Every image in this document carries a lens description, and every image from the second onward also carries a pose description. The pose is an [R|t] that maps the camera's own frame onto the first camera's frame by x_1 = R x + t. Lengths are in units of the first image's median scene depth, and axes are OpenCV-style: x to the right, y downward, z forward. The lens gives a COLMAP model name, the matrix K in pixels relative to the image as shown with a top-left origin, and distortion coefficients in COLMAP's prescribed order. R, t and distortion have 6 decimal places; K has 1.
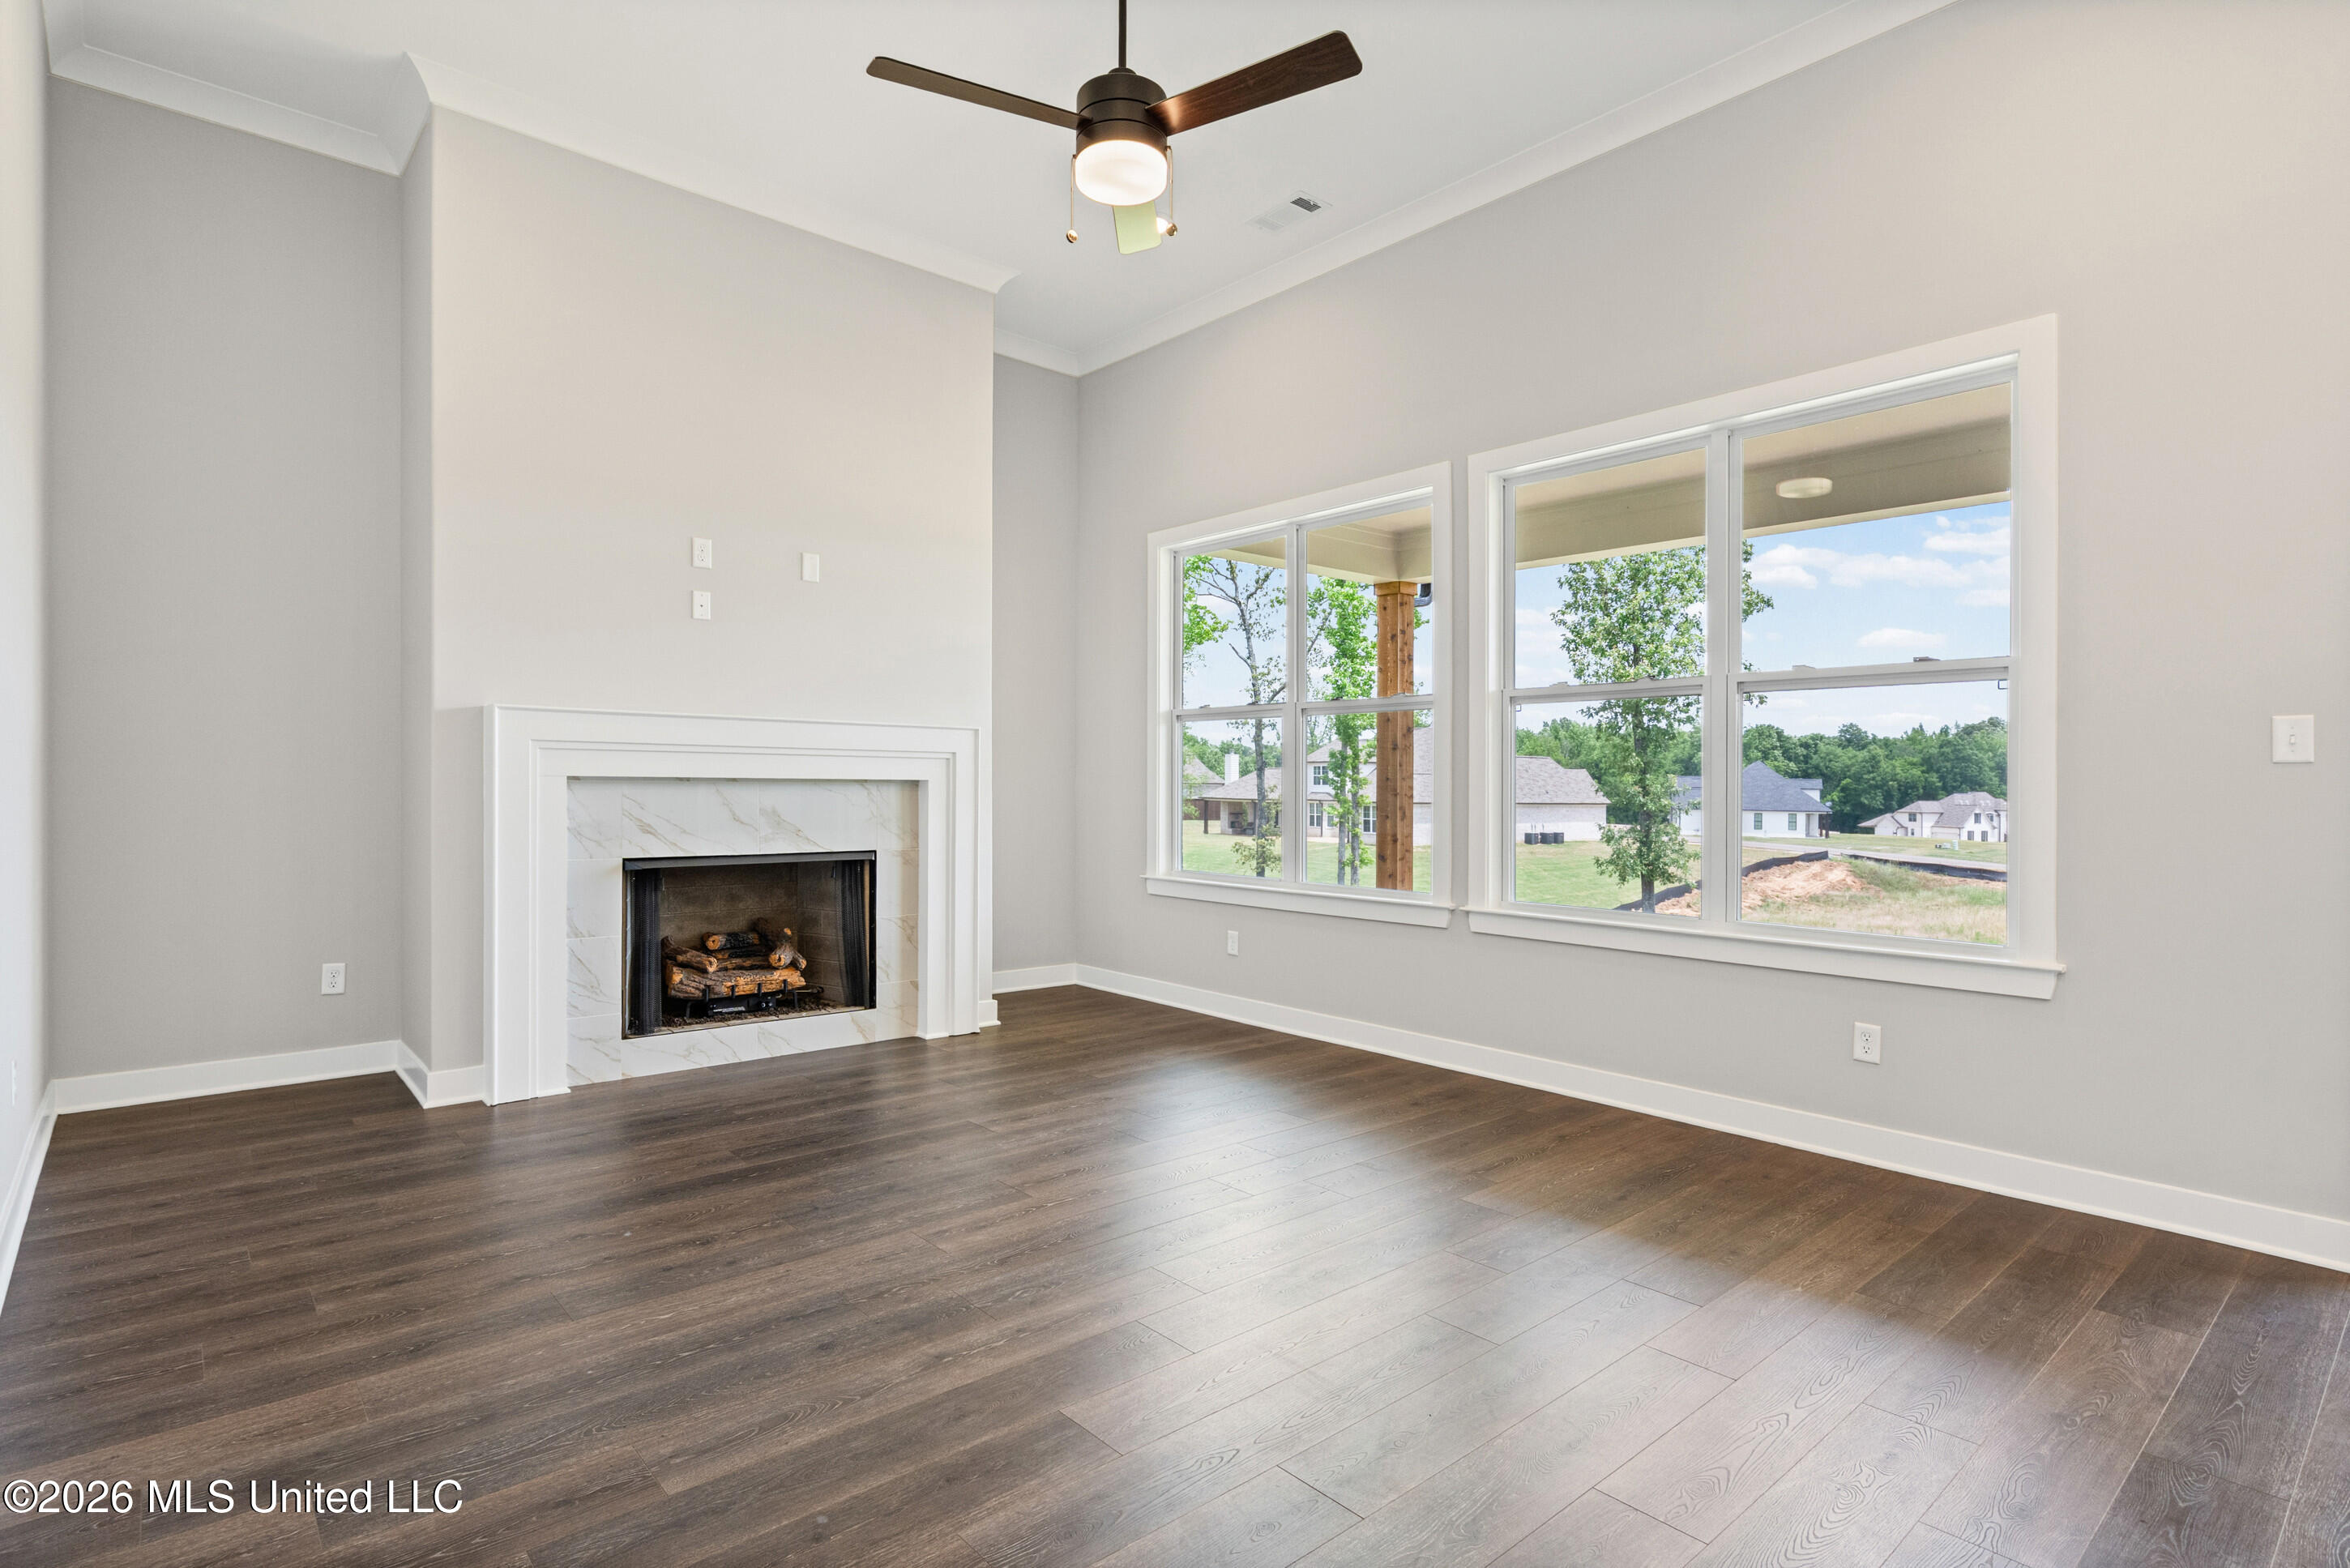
lens RADIAL K [[1170.4, 0, 1152.9], [0, 1170.4, 795.0], [0, 0, 1]] dist [-0.001252, 0.000605]
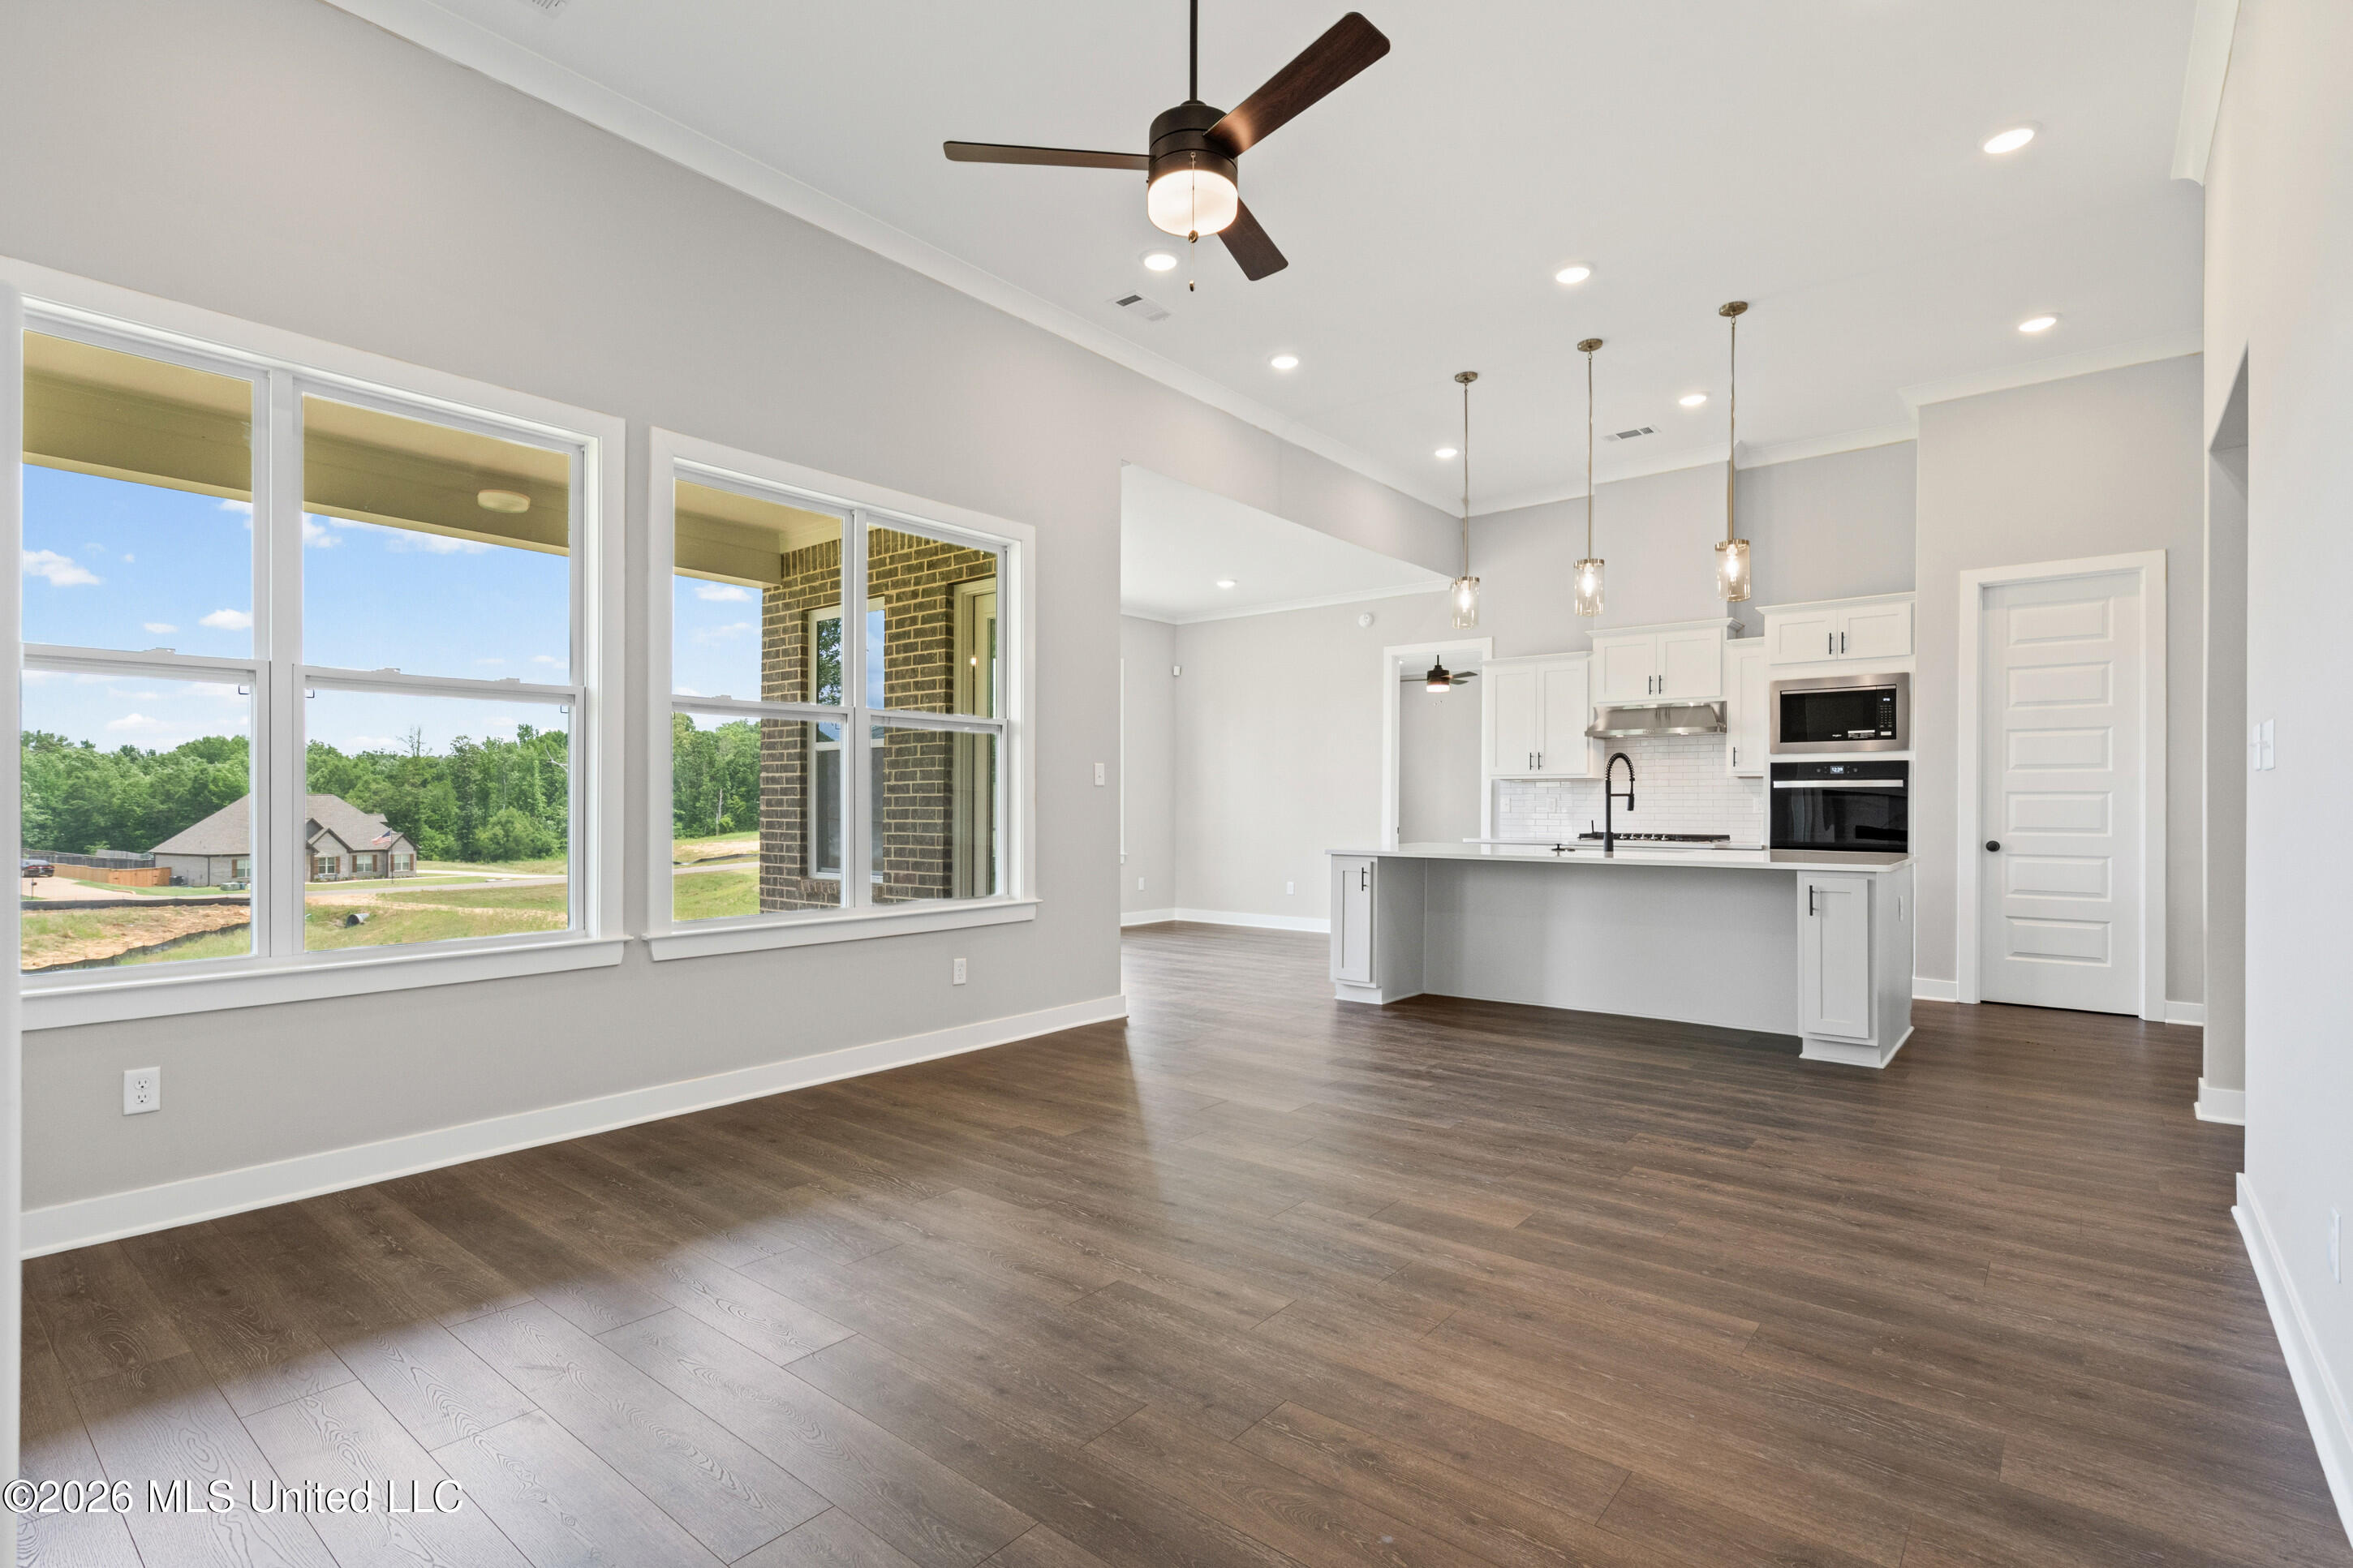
lens RADIAL K [[1111.5, 0, 1166.1], [0, 1111.5, 796.0], [0, 0, 1]] dist [0.000681, -0.000218]
pose [[-0.174936, -0.003315, 0.984574, -0.640955], [0.004036, 0.999984, 0.004084, -0.011212], [-0.984572, 0.004688, -0.174920, 0.777857]]
